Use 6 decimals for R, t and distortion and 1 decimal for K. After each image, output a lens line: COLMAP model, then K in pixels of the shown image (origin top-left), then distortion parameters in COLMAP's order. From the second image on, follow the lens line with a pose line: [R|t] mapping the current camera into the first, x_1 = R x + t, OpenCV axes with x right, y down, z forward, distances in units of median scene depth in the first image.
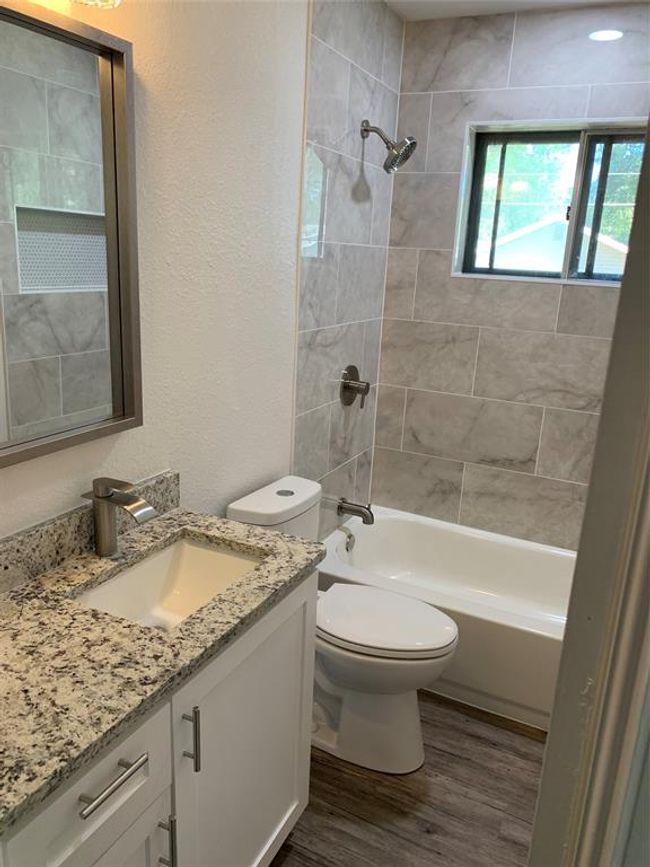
lens RADIAL K [[656.8, 0, 325.0], [0, 656.8, 433.5], [0, 0, 1]] dist [0.057992, -0.085775]
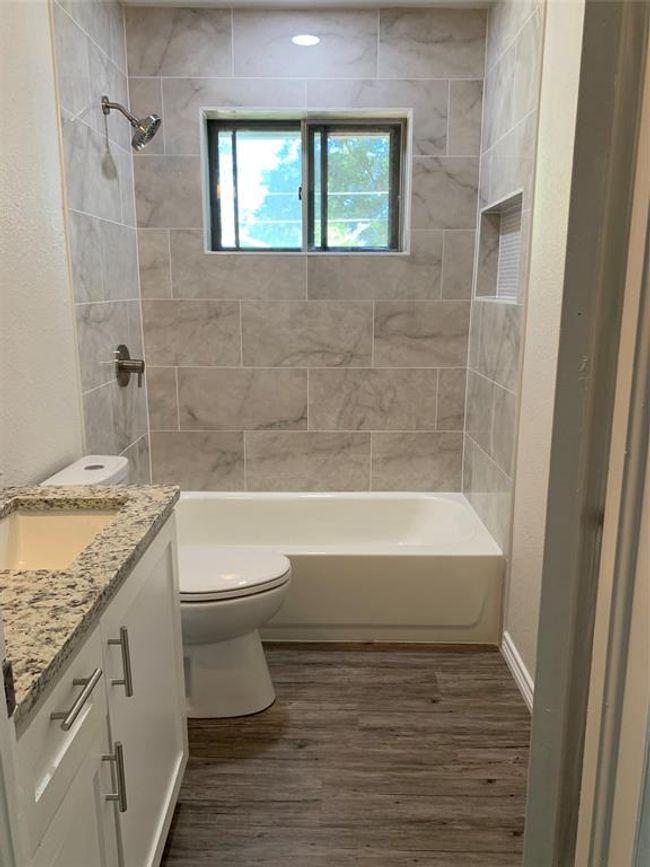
lens RADIAL K [[665.2, 0, 325.0], [0, 665.2, 433.5], [0, 0, 1]] dist [0.006197, -0.003402]
pose [[0.897488, -0.142045, 0.417539, -0.125841], [0.156349, 0.987702, -0.000056, 0.075915], [-0.412396, 0.065332, 0.908659, -0.012838]]
